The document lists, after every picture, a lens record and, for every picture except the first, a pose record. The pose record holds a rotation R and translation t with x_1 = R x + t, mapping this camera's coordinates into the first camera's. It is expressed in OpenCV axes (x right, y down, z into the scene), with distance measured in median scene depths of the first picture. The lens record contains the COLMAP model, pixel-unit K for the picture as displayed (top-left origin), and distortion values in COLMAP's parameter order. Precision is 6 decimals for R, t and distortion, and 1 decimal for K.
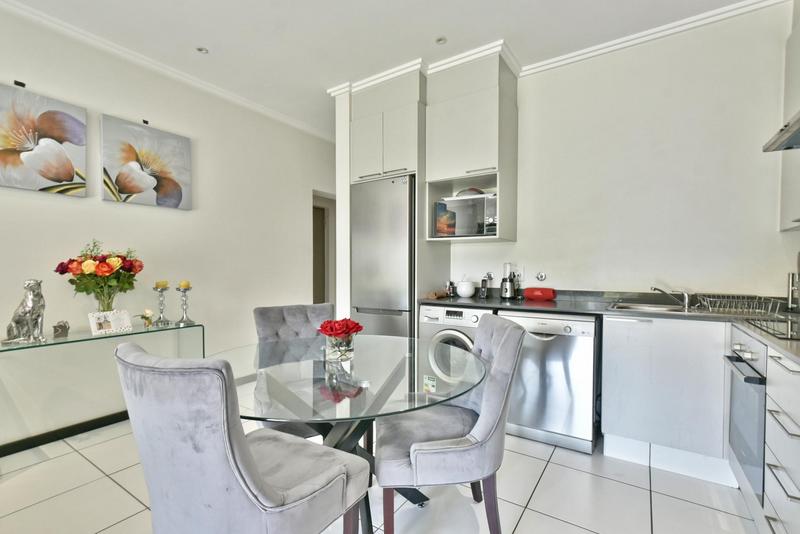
lens RADIAL K [[366.5, 0, 399.2], [0, 366.5, 278.5], [0, 0, 1]] dist [-0.003027, -0.000559]
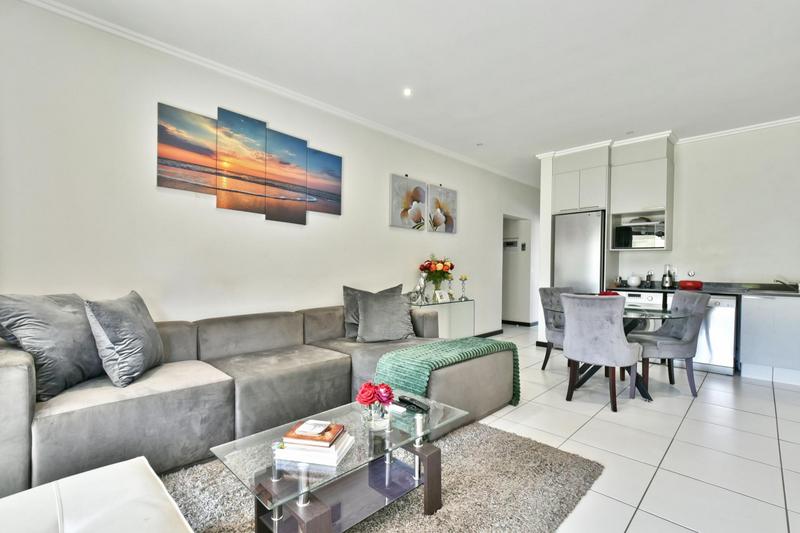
lens RADIAL K [[366.5, 0, 399.2], [0, 366.5, 278.0], [0, 0, 1]] dist [-0.003027, -0.000559]
pose [[0.981155, 0.008386, -0.193040, -0.544047], [-0.007941, 0.999964, 0.003079, 0.019168], [0.193059, -0.001488, 0.981186, -0.784083]]
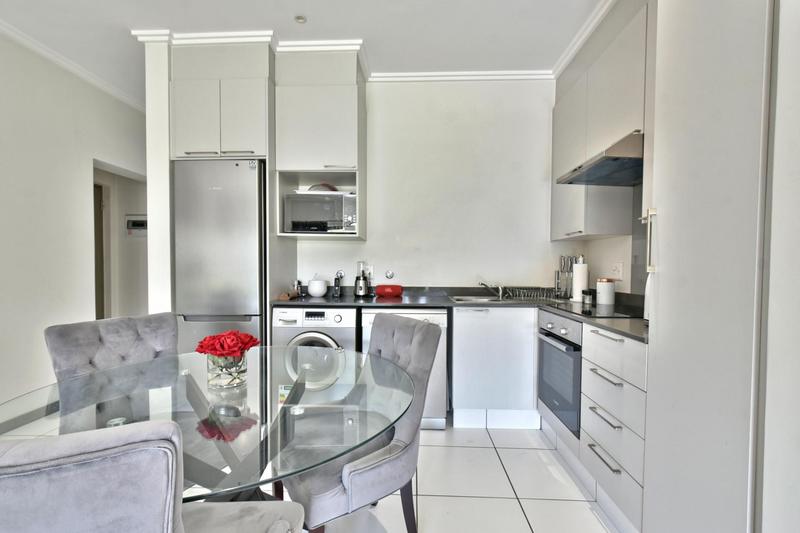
lens RADIAL K [[360.2, 0, 404.1], [0, 360.2, 278.2], [0, 0, 1]] dist [-0.008869, -0.000307]
pose [[0.848817, -0.014577, 0.528487, -0.135722], [0.011764, 0.999893, 0.008686, -0.003341], [-0.528557, -0.001155, 0.848897, 0.088528]]
